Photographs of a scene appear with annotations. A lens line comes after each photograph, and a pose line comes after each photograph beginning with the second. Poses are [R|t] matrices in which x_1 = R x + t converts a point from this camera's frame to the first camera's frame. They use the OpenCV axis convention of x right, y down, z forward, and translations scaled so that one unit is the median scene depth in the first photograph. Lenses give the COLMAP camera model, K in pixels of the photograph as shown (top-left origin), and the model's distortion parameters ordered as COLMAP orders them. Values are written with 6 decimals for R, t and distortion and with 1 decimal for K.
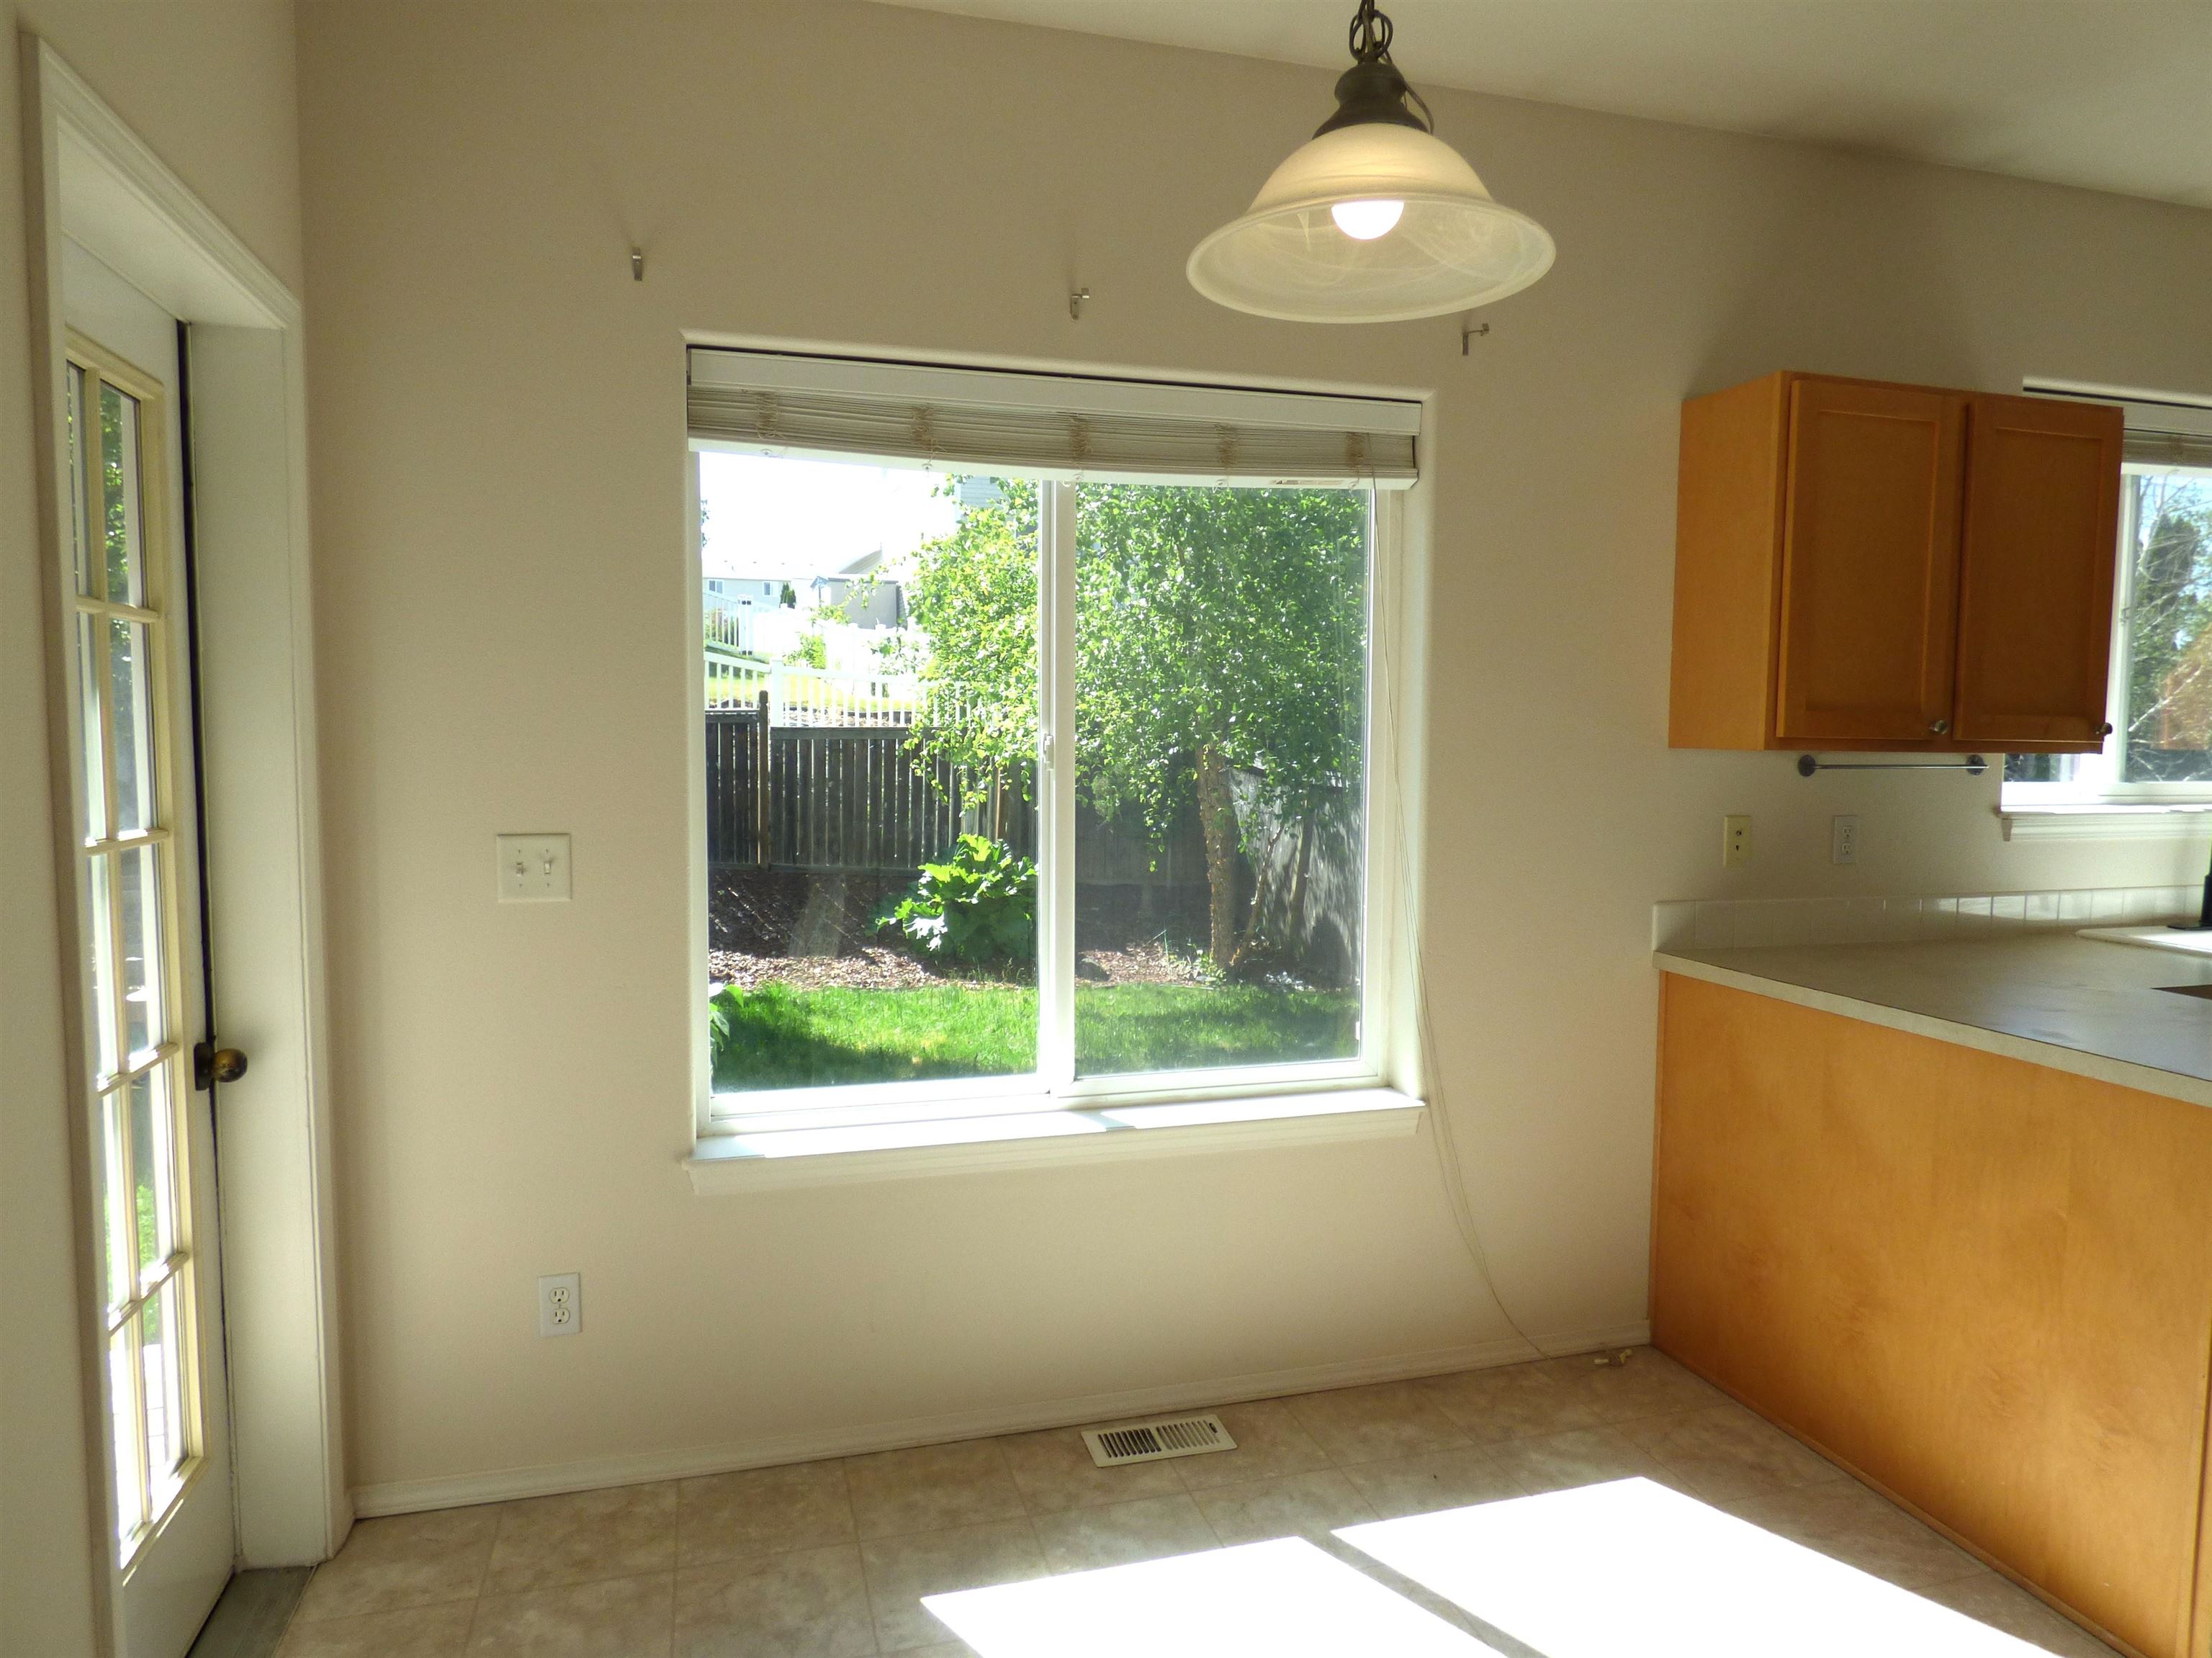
lens RADIAL K [[1352.0, 0, 1097.1], [0, 1352.0, 823.8], [0, 0, 1]] dist [0.000370, -0.004699]
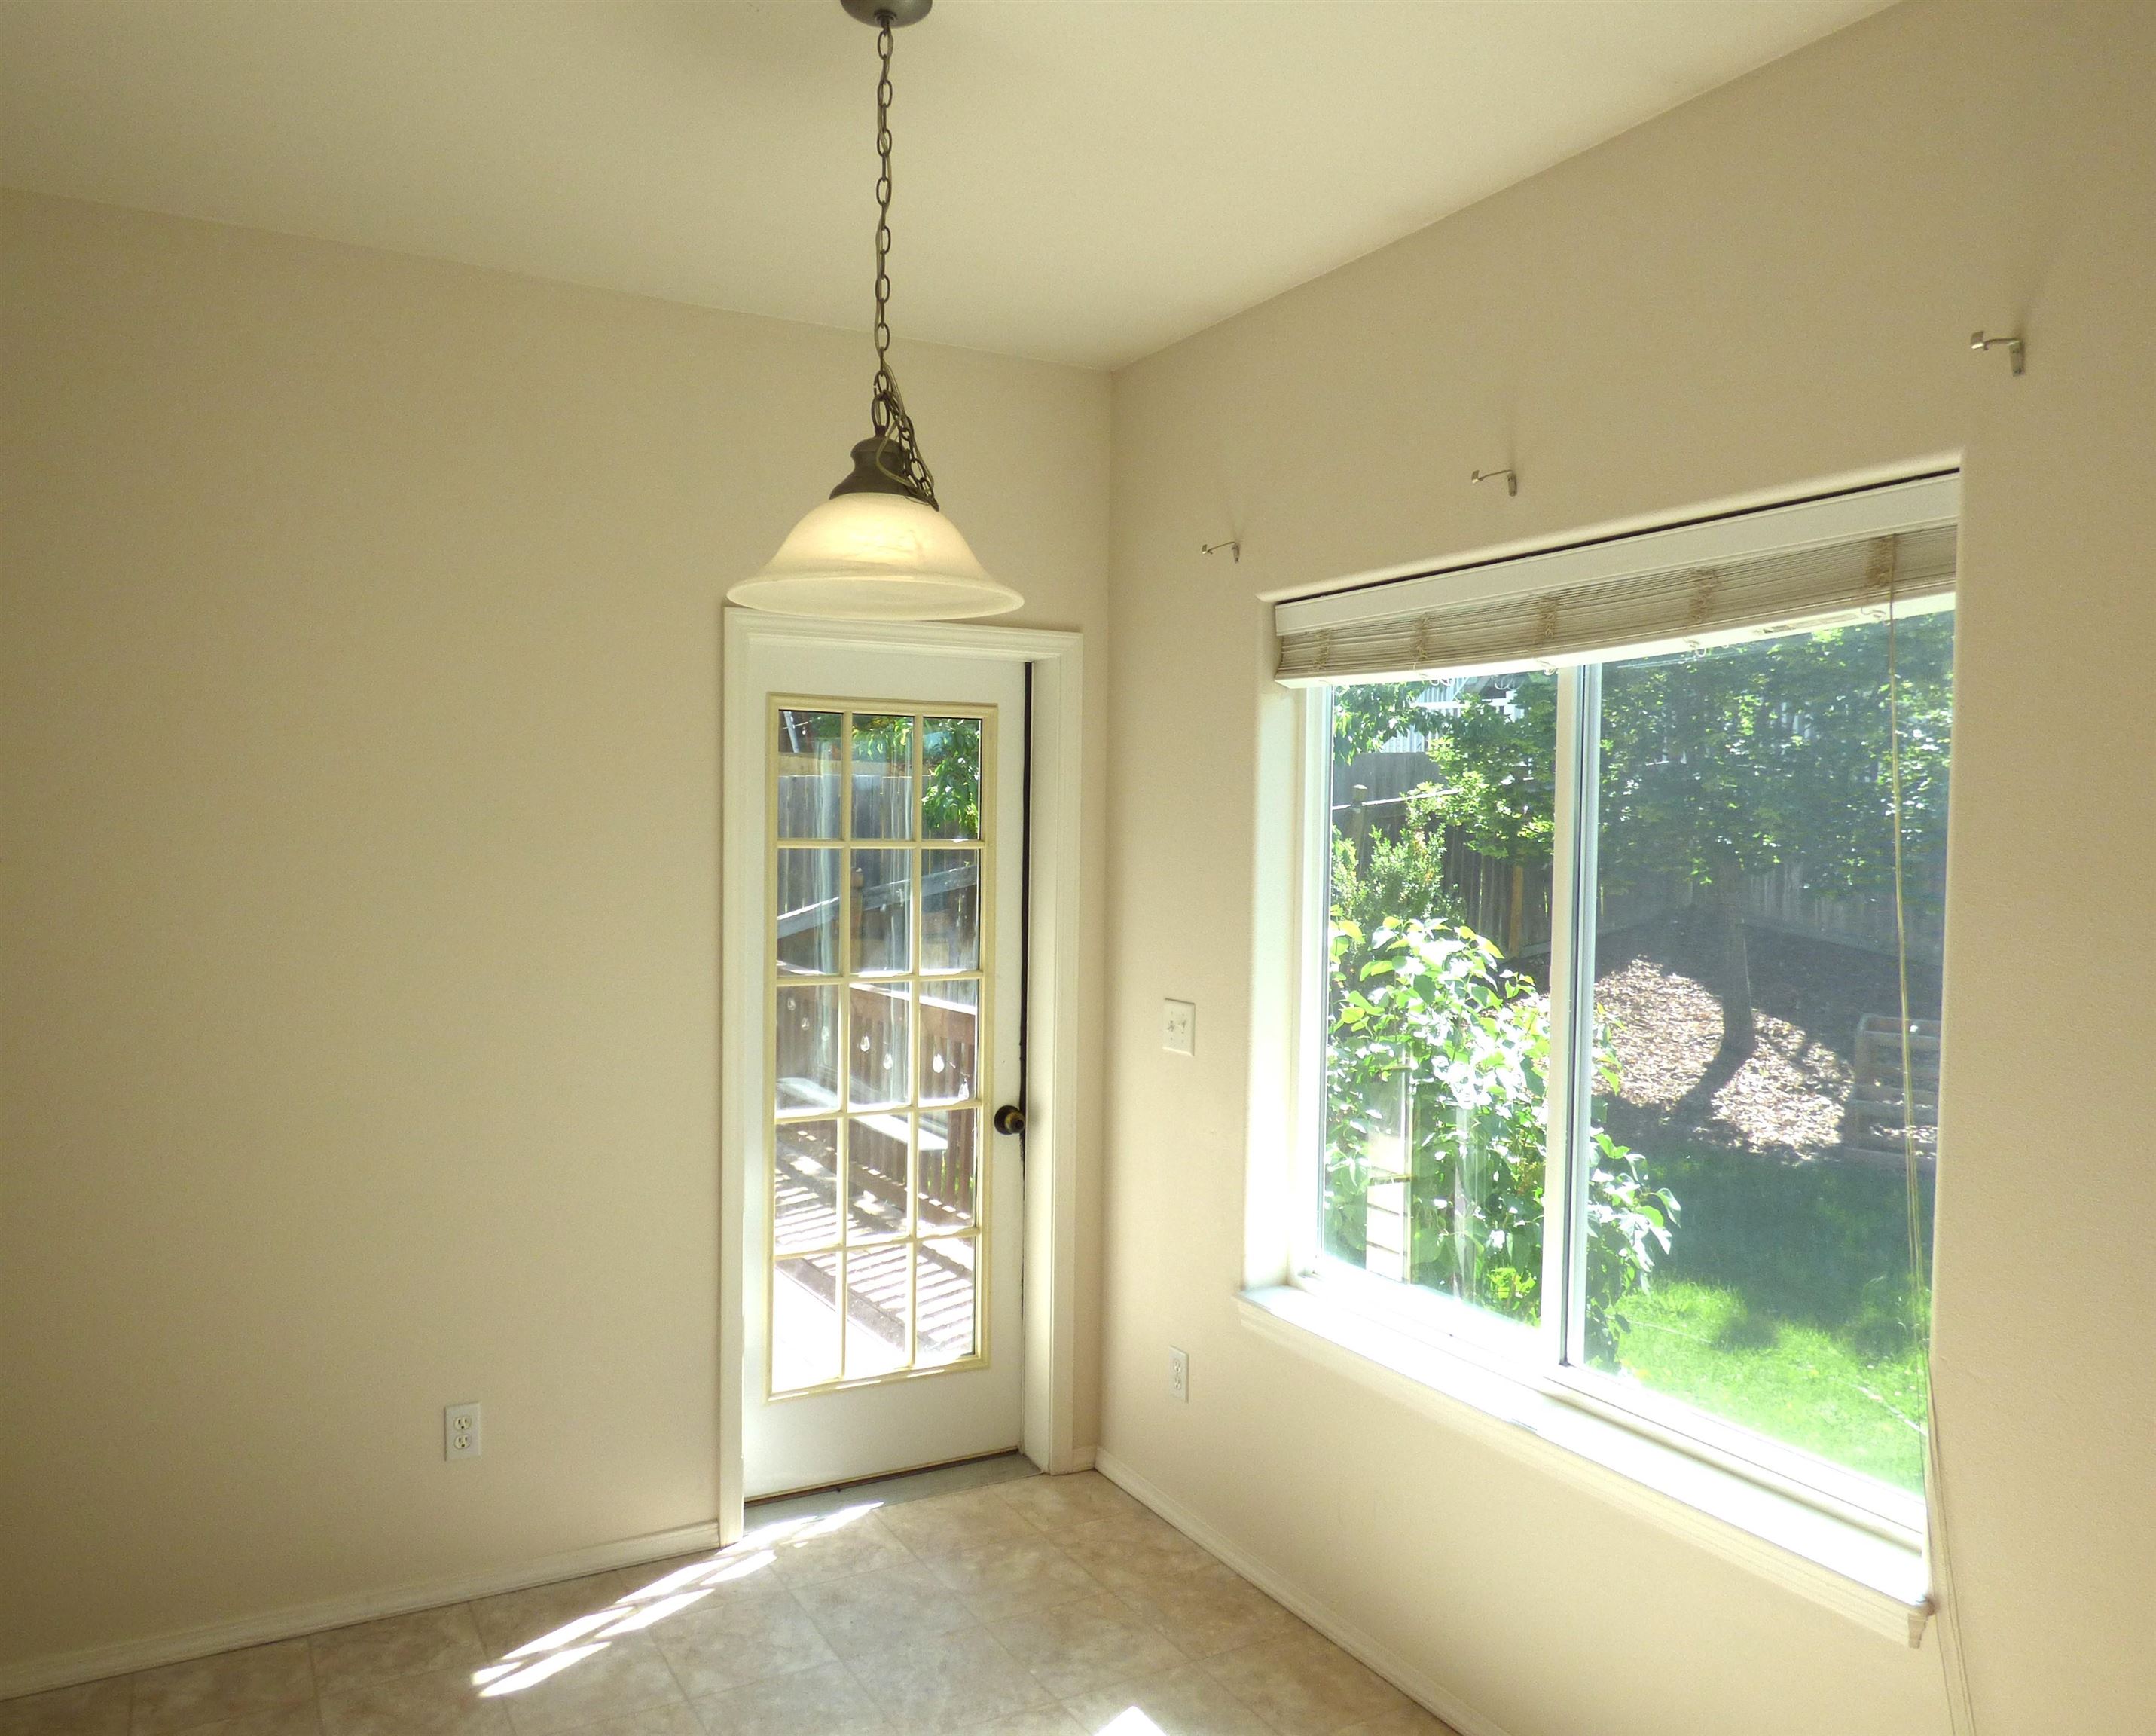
lens RADIAL K [[1549.1, 0, 1074.9], [0, 1549.1, 871.0], [0, 0, 1]] dist [-0.008783, -0.000924]
pose [[0.242146, 0.024925, -0.969920, 0.979074], [-0.083487, 0.996497, 0.004765, -0.112364], [0.966641, 0.079822, 0.243379, 0.519256]]
